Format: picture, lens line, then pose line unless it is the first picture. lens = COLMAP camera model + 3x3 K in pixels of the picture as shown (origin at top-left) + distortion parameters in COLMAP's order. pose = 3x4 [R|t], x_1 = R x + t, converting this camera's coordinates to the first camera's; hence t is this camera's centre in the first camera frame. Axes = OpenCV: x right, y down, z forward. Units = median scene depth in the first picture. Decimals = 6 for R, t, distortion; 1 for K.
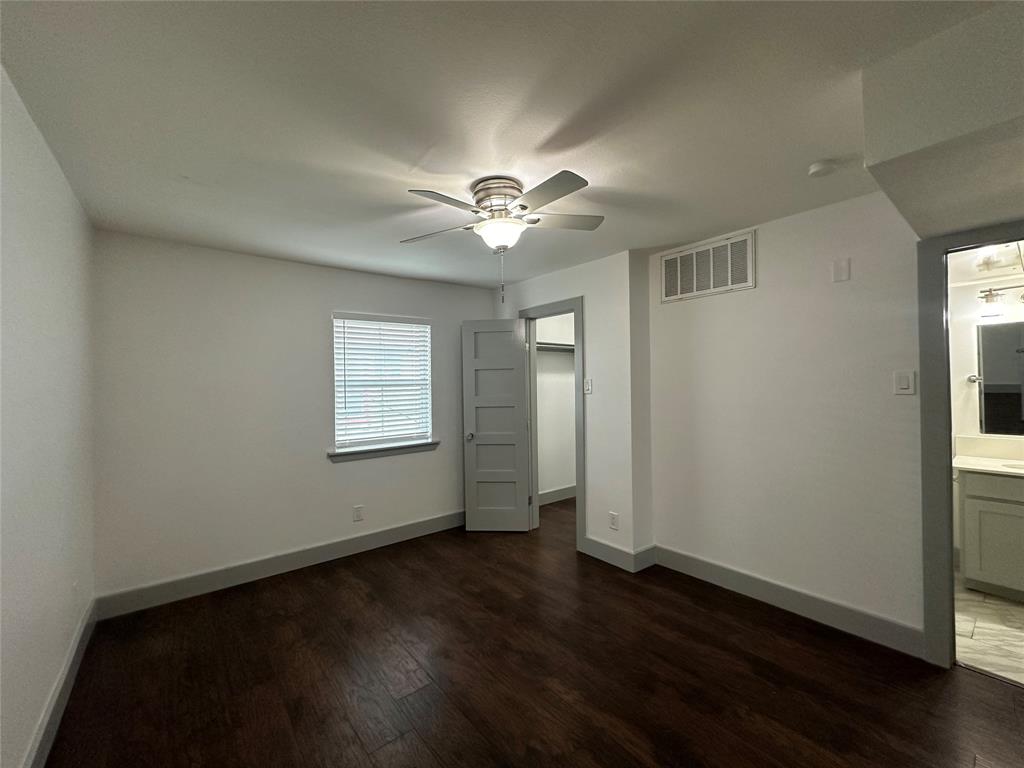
lens RADIAL K [[411.1, 0, 510.9], [0, 411.1, 383.5], [0, 0, 1]] dist [-0.003077, -0.000521]
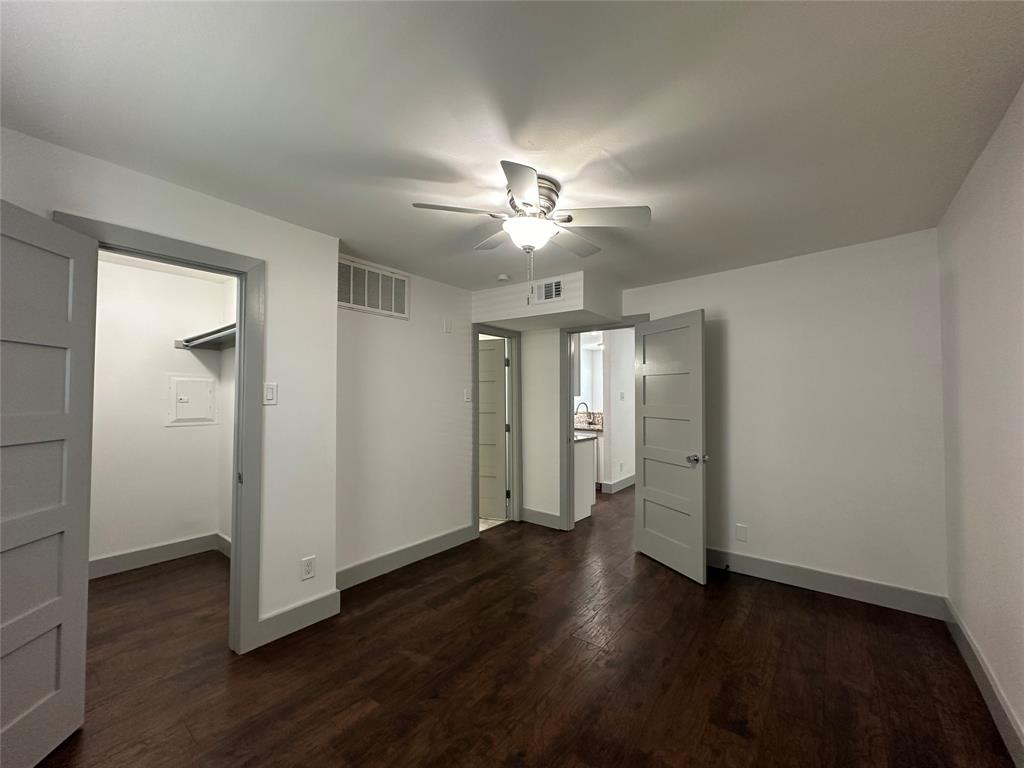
lens RADIAL K [[411.1, 0, 512.1], [0, 411.1, 384.2], [0, 0, 1]] dist [-0.003077, -0.000521]
pose [[-0.214825, 0.044699, 0.975629, -0.689831], [0.001795, 0.998968, -0.045373, 0.026533], [-0.976651, -0.007996, -0.214683, 0.904333]]
